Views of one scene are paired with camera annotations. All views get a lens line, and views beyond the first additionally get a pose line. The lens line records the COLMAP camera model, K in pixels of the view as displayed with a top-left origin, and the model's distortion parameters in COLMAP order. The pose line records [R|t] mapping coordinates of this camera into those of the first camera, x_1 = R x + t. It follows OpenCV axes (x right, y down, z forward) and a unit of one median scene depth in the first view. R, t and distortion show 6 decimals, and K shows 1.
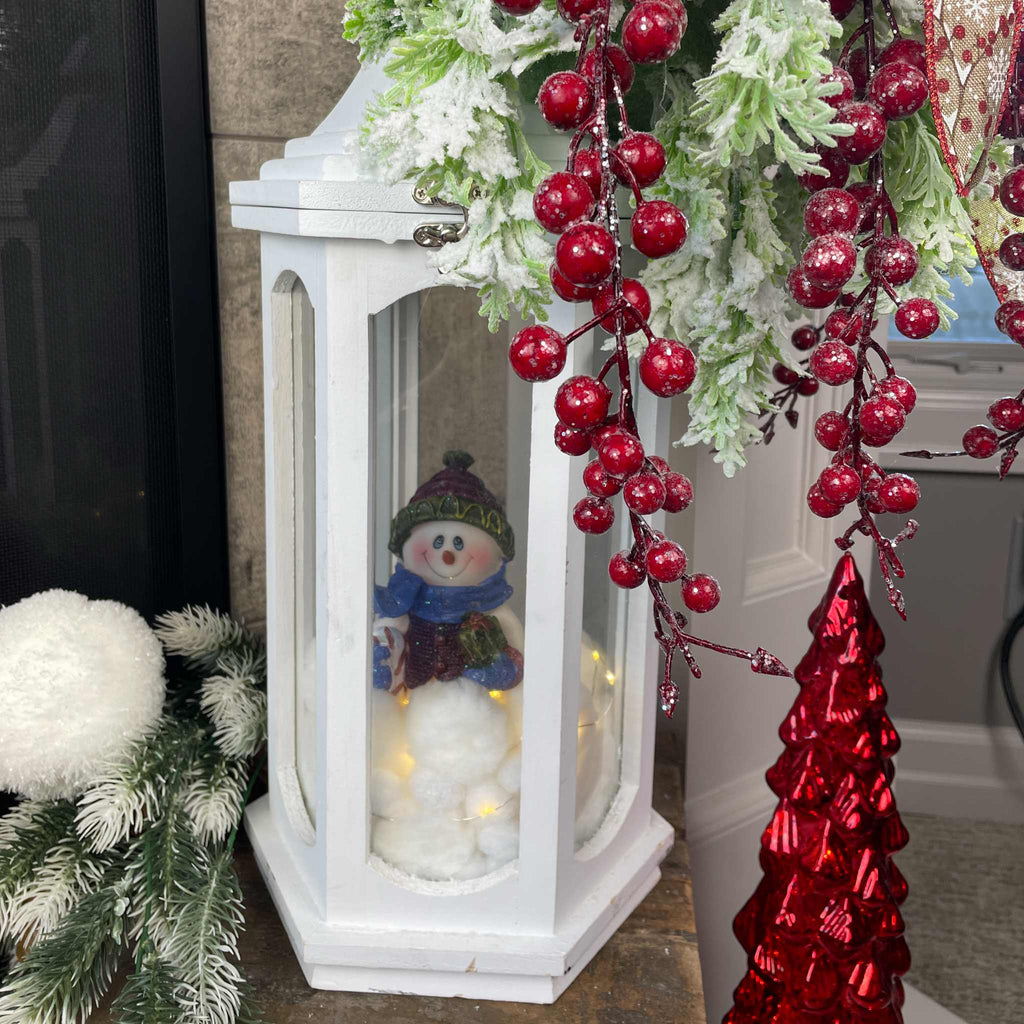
lens RADIAL K [[946.5, 0, 513.1], [0, 946.5, 396.3], [0, 0, 1]] dist [0.062926, -0.082910]
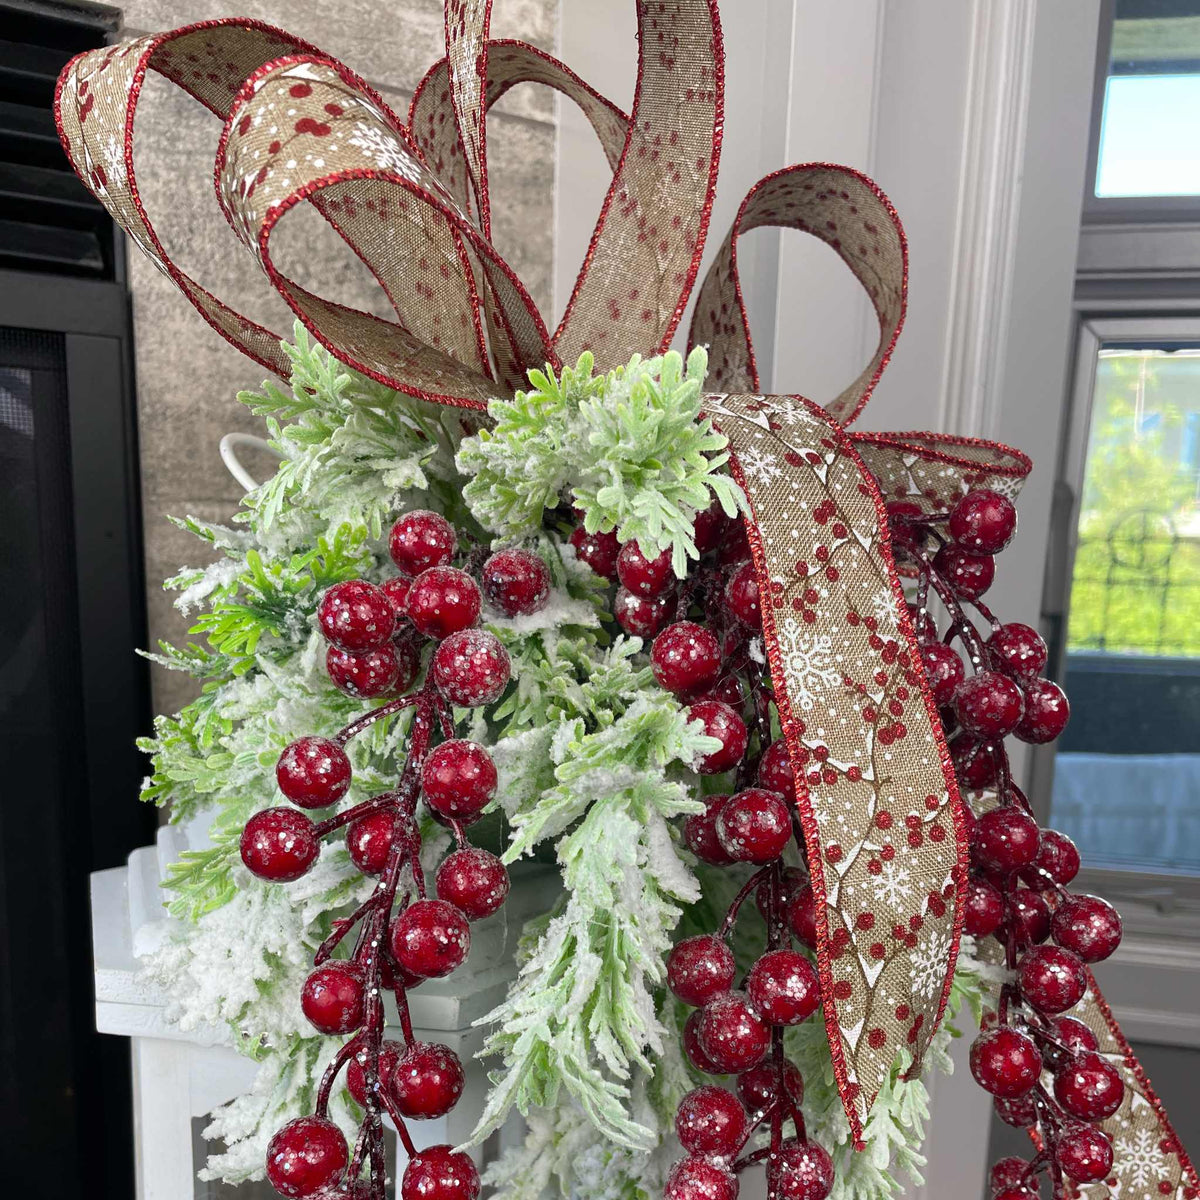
lens RADIAL K [[1112.1, 0, 611.9], [0, 1112.1, 811.0], [0, 0, 1]] dist [0.084348, -0.115177]
pose [[0.996357, 0.034769, -0.077874, 0.330789], [-0.033435, 0.999272, 0.018369, -0.471055], [0.078456, -0.015698, 0.996794, 0.117750]]
